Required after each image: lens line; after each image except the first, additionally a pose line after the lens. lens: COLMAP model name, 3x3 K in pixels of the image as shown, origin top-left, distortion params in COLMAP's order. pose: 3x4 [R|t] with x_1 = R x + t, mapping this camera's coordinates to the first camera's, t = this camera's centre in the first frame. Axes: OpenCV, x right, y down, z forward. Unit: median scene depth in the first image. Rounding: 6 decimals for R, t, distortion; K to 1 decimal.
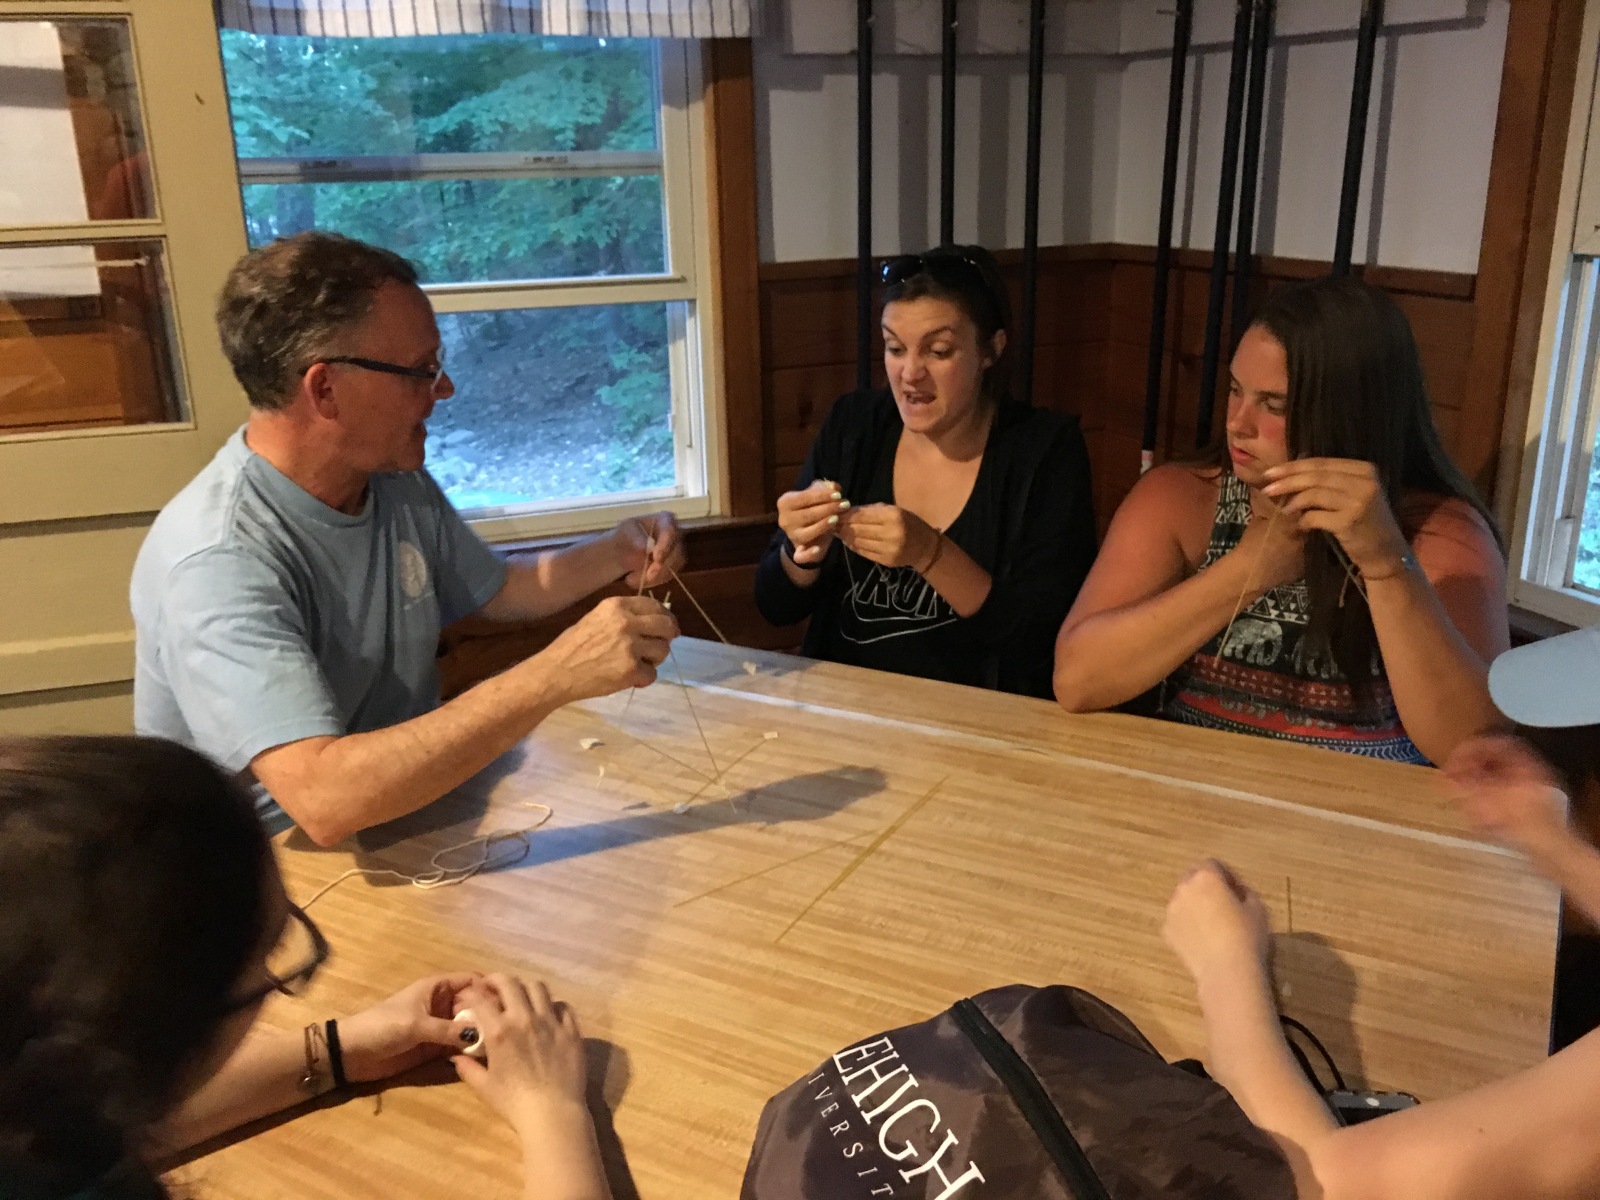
lens RADIAL K [[1352.3, 0, 800.0], [0, 1352.3, 600.0], [0, 0, 1]] dist [0.063100, -0.104928]
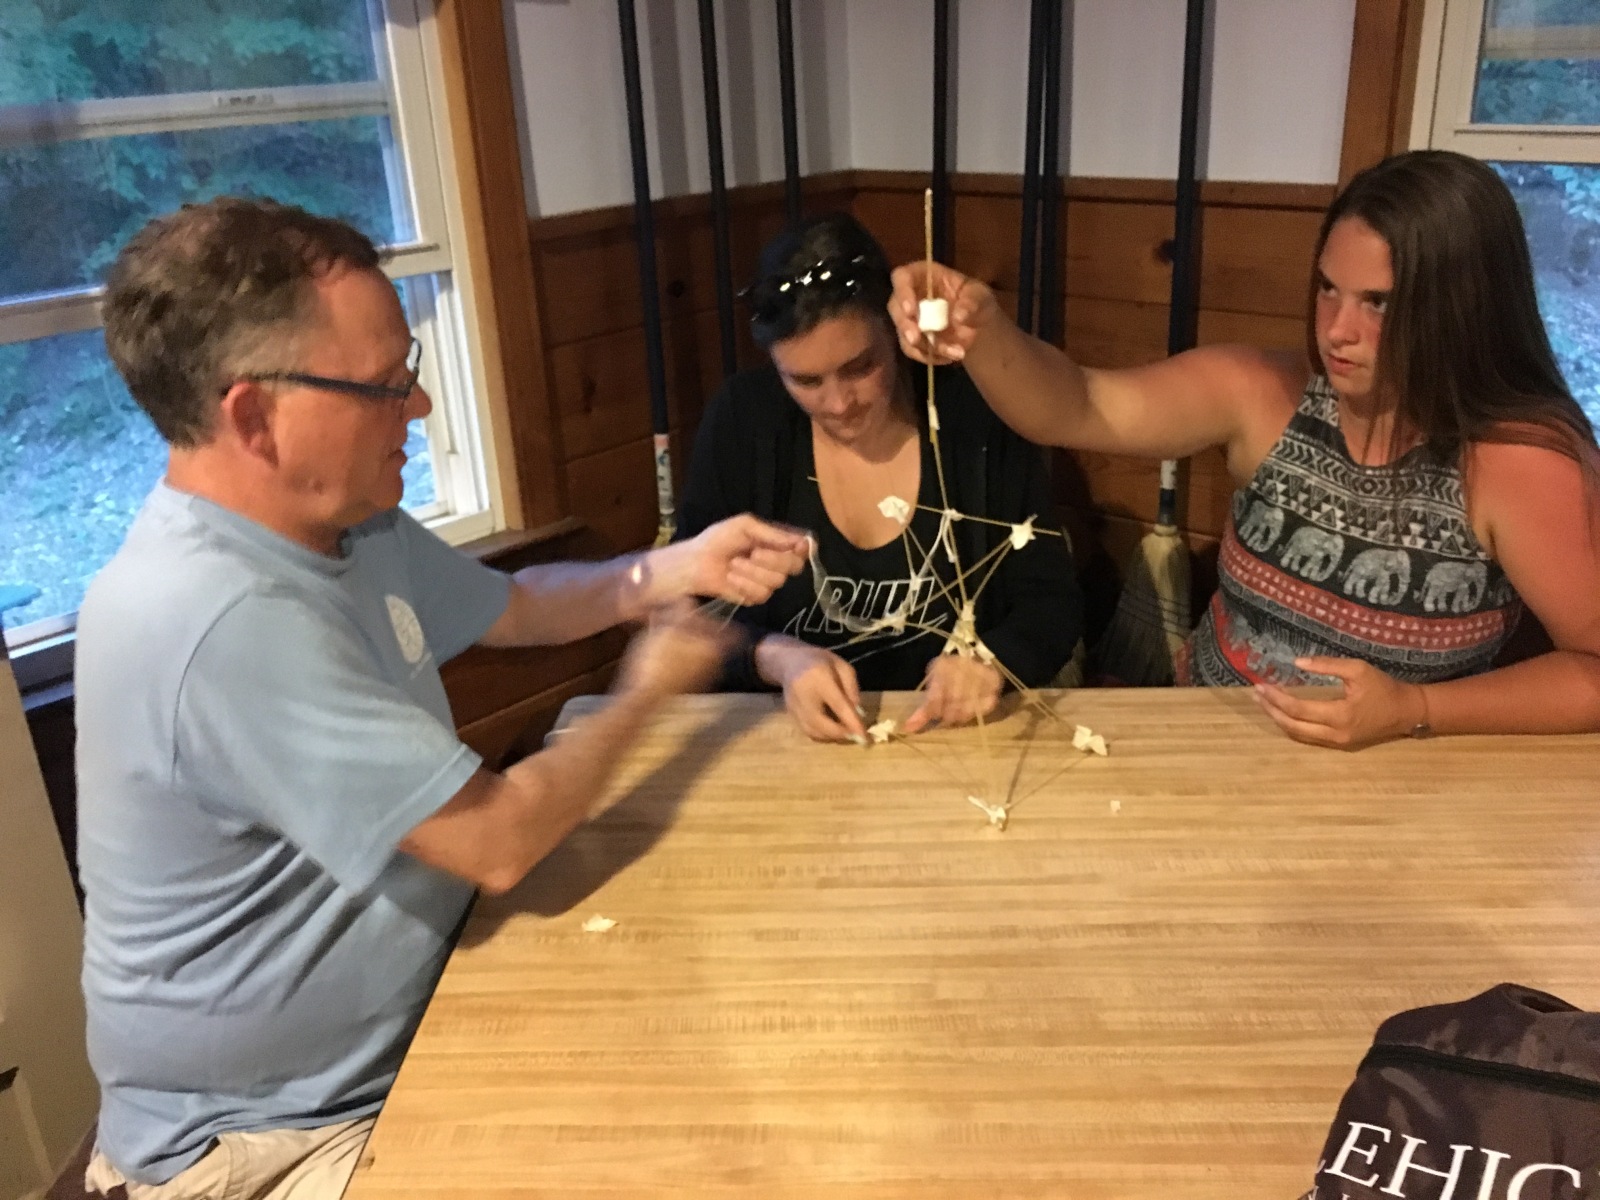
lens RADIAL K [[1352.3, 0, 800.0], [0, 1352.3, 600.0], [0, 0, 1]] dist [0.063100, -0.104928]
pose [[0.900288, -0.181687, 0.395565, -0.238722], [0.159102, 0.983198, 0.089486, -0.067748], [-0.405177, -0.017628, 0.914068, 0.174110]]
